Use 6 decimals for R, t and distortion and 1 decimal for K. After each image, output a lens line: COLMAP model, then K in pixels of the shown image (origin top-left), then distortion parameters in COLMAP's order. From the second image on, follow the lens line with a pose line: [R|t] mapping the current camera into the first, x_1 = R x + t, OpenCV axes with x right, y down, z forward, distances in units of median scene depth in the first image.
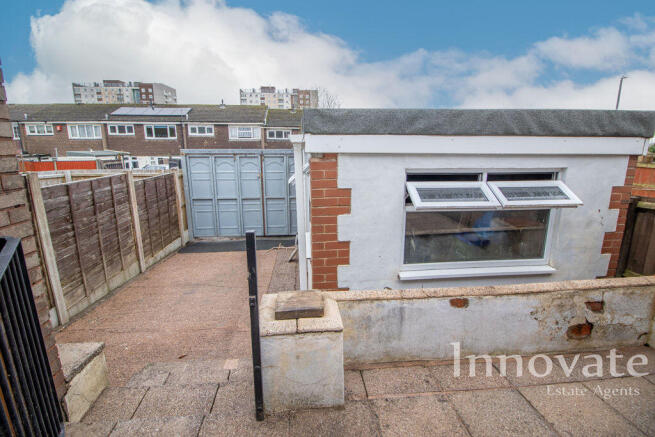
lens RADIAL K [[301.3, 0, 328.1], [0, 301.3, 212.3], [0, 0, 1]] dist [-0.000017, -0.012622]
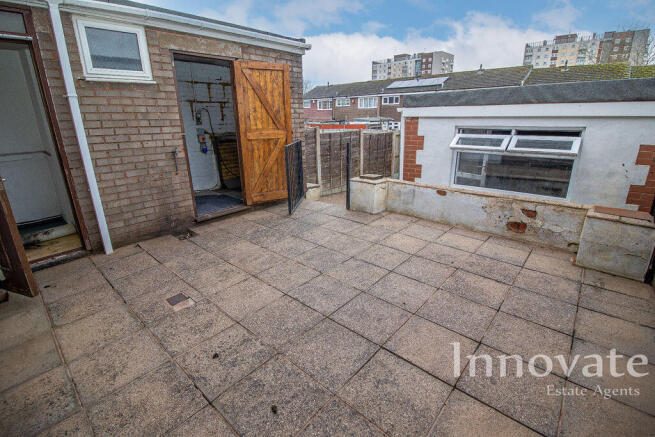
lens RADIAL K [[301.3, 0, 328.1], [0, 301.3, 212.3], [0, 0, 1]] dist [-0.000017, -0.012622]
pose [[0.683139, 0.210296, -0.699354, 0.764007], [-0.136170, 0.977527, 0.160930, 0.117559], [0.717480, -0.014706, 0.696423, -0.533456]]
